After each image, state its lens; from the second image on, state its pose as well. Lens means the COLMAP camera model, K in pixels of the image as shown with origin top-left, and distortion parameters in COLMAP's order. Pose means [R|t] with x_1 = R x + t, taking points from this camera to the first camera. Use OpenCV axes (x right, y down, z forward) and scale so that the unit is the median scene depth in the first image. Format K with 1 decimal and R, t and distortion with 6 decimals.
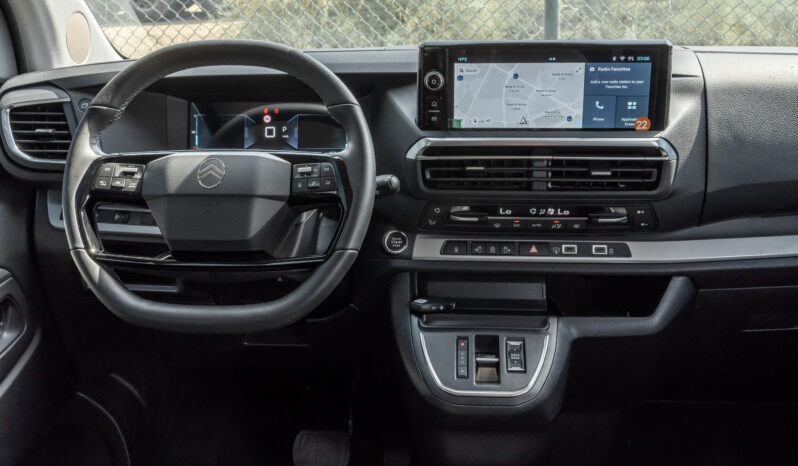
lens RADIAL K [[771.5, 0, 399.0], [0, 771.5, 233.0], [0, 0, 1]] dist [0.006104, 0.007941]
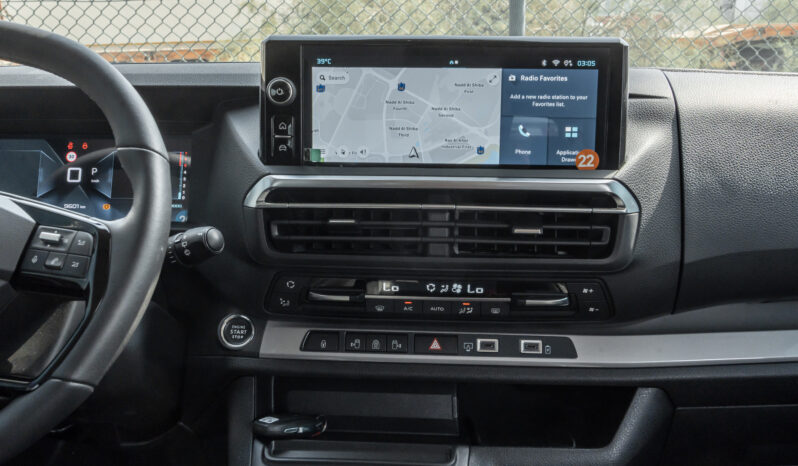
lens RADIAL K [[765.3, 0, 398.7], [0, 765.3, 250.9], [0, 0, 1]] dist [0.007398, 0.017221]
pose [[0.999548, 0.016840, 0.024916, 0.127358], [-0.013953, 0.993631, -0.111817, 0.015216], [-0.026640, 0.111419, 0.993416, 0.327113]]
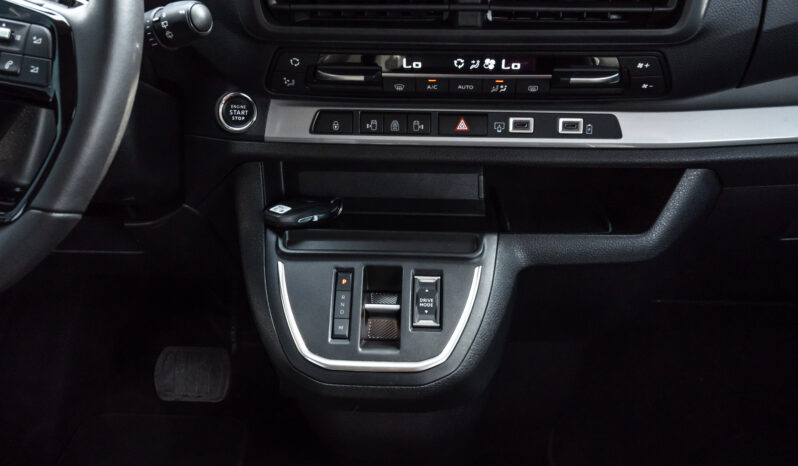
lens RADIAL K [[771.5, 0, 399.0], [0, 771.5, 233.0], [0, 0, 1]] dist [0.006104, 0.007941]
pose [[0.999679, -0.009311, 0.023573, 0.113064], [0.003238, 0.969377, 0.245557, -0.047073], [-0.025137, -0.245402, 0.969096, 0.405495]]
